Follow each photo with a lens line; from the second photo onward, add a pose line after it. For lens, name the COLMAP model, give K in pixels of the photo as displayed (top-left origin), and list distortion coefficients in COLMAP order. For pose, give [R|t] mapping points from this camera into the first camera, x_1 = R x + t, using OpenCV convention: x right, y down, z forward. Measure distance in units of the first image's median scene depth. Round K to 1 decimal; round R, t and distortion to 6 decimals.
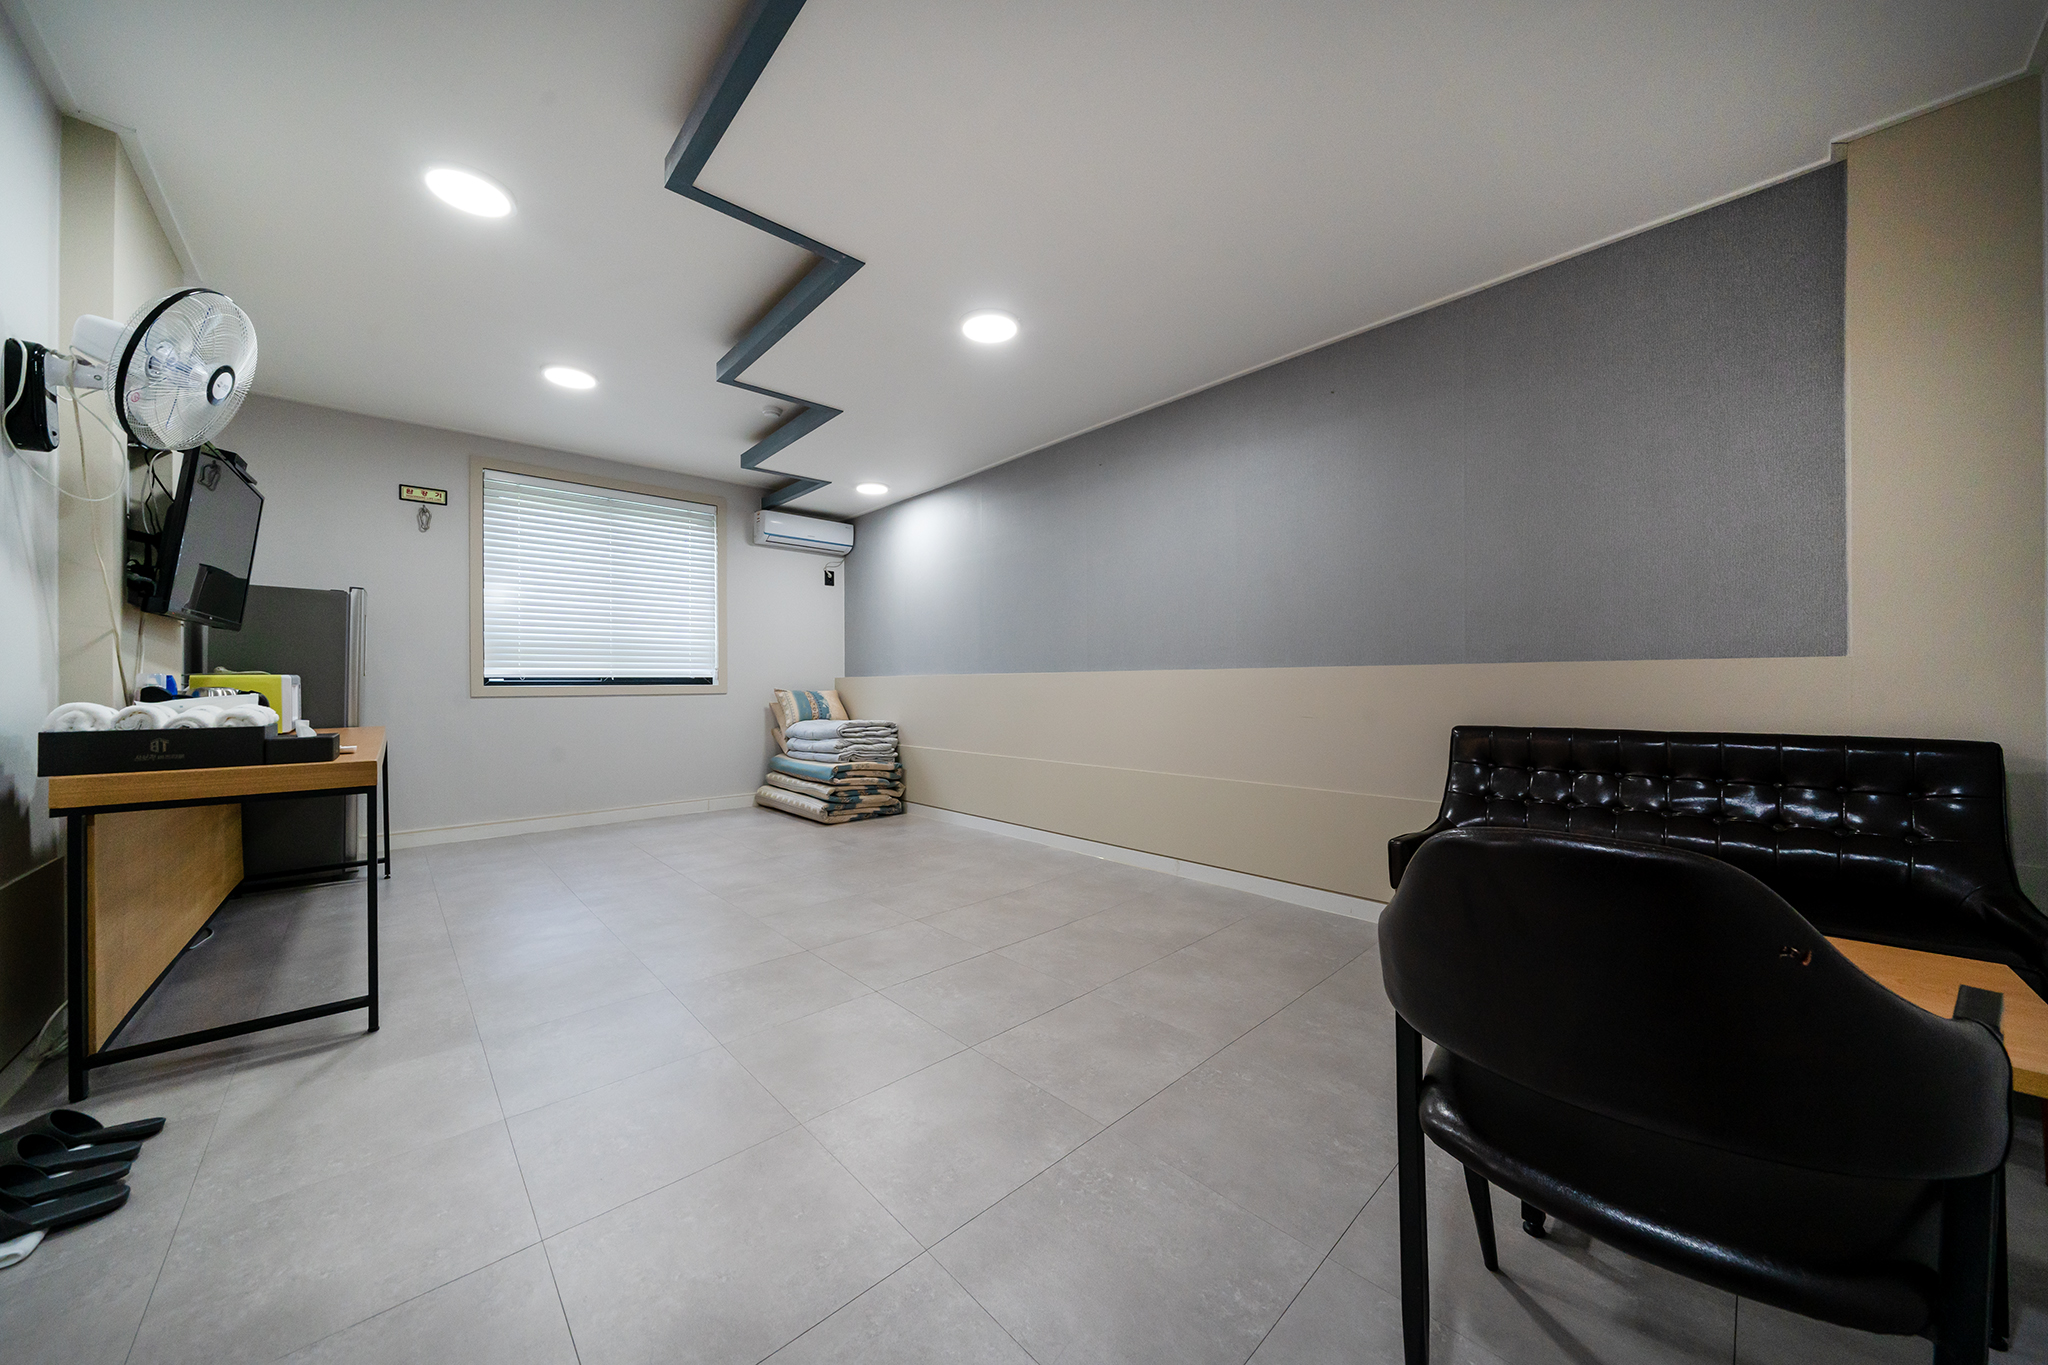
lens RADIAL K [[695.1, 0, 1022.5], [0, 695.1, 687.9], [0, 0, 1]] dist [-0.000783, -0.000128]
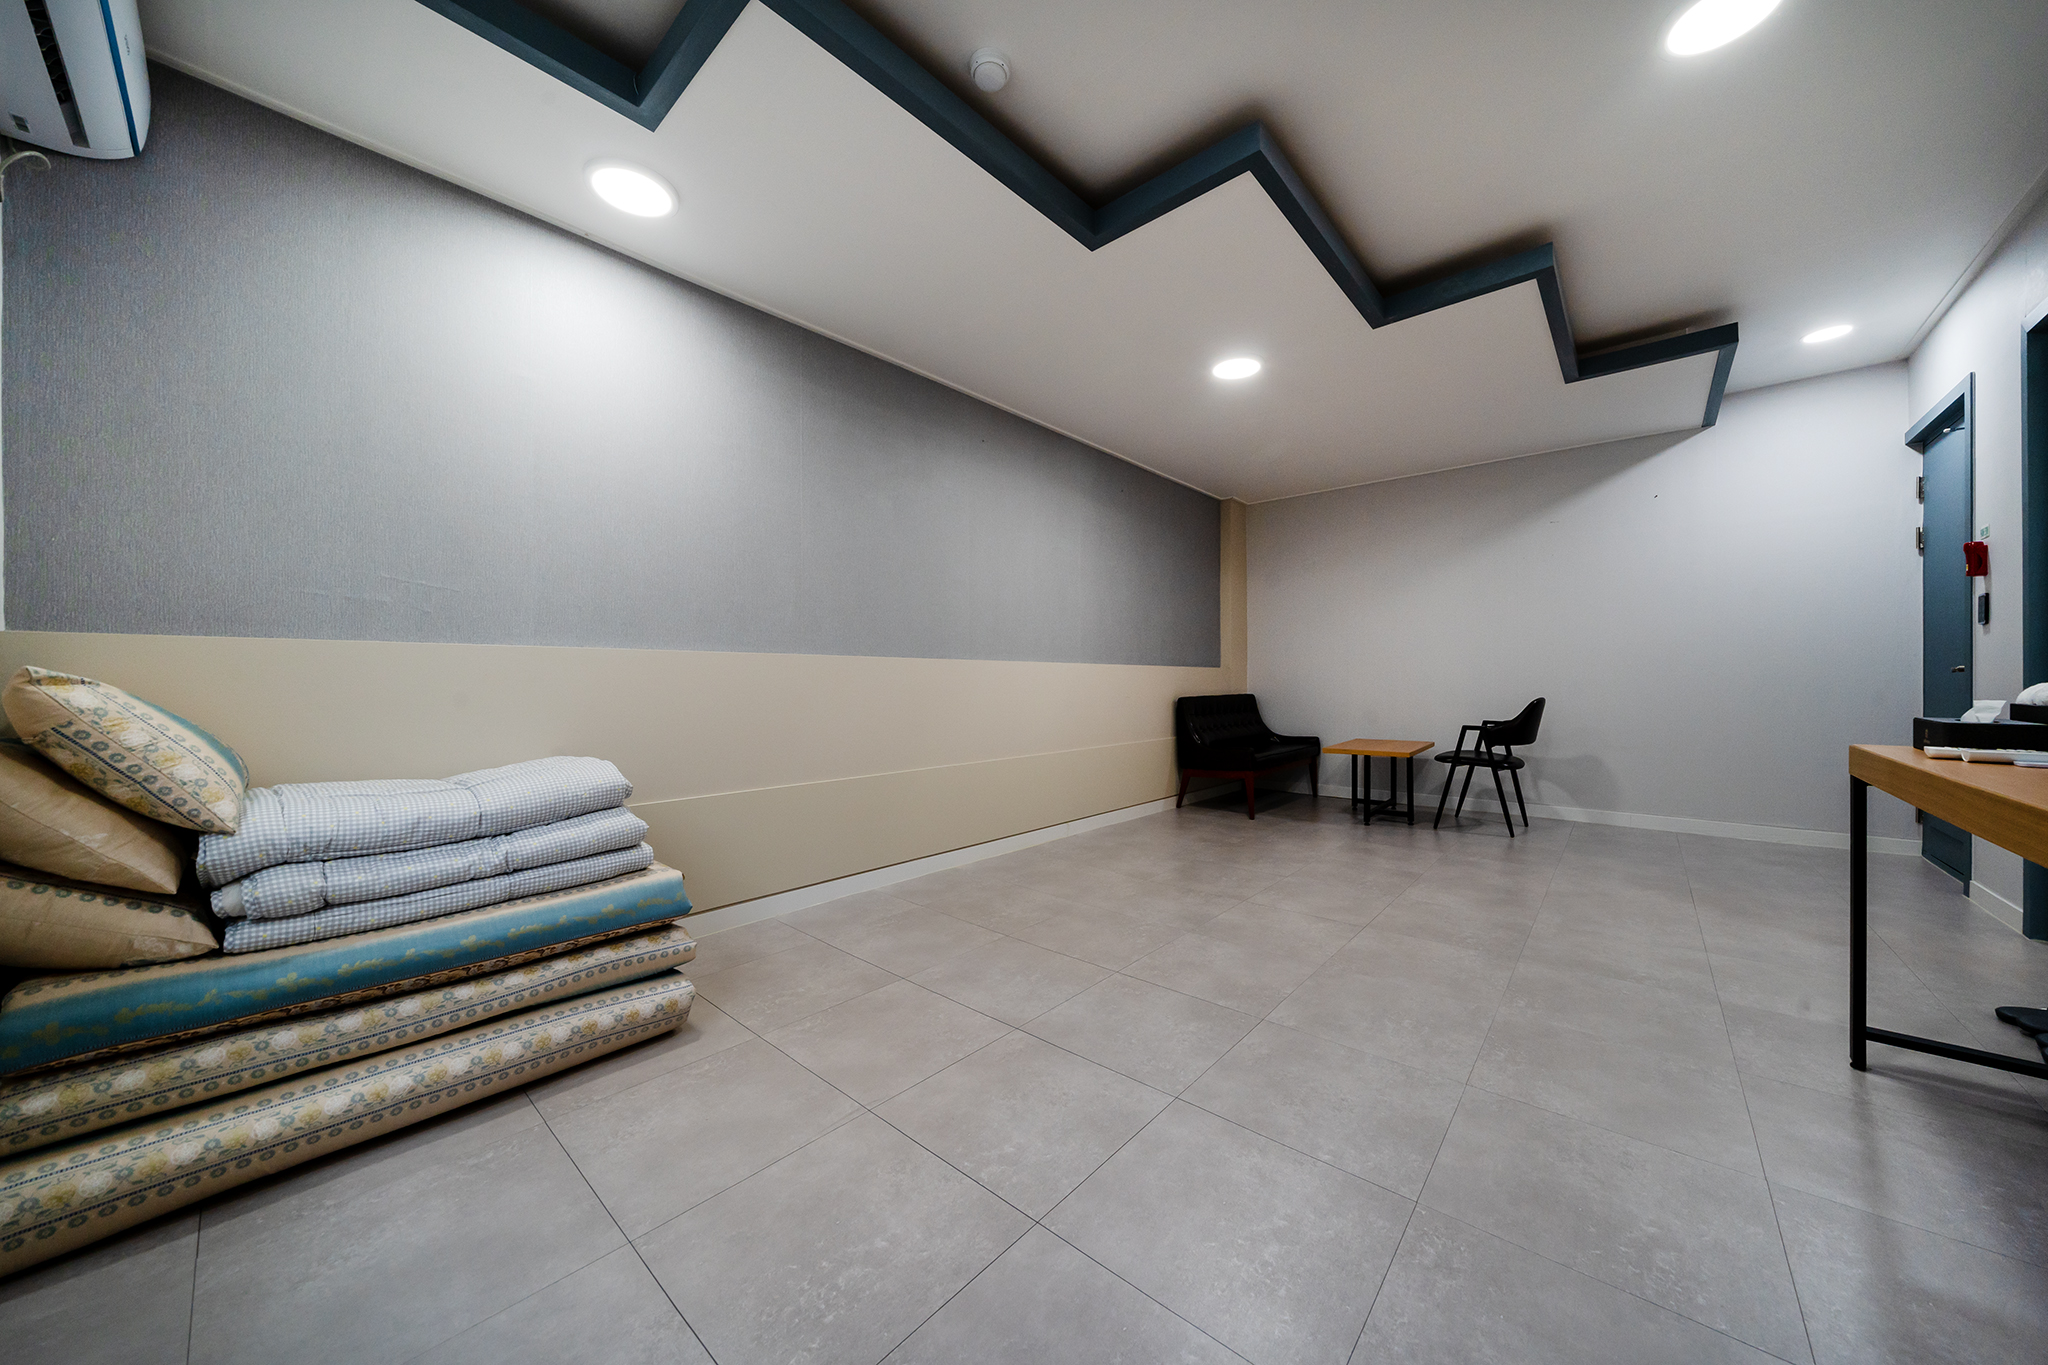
lens RADIAL K [[695.1, 0, 1020.1], [0, 695.1, 685.3], [0, 0, 1]] dist [-0.000783, -0.000128]
pose [[-0.111433, -0.002603, 0.993768, -0.939645], [-0.008284, 0.999964, 0.001690, 0.006270], [-0.993737, -0.008044, -0.111451, 1.178983]]
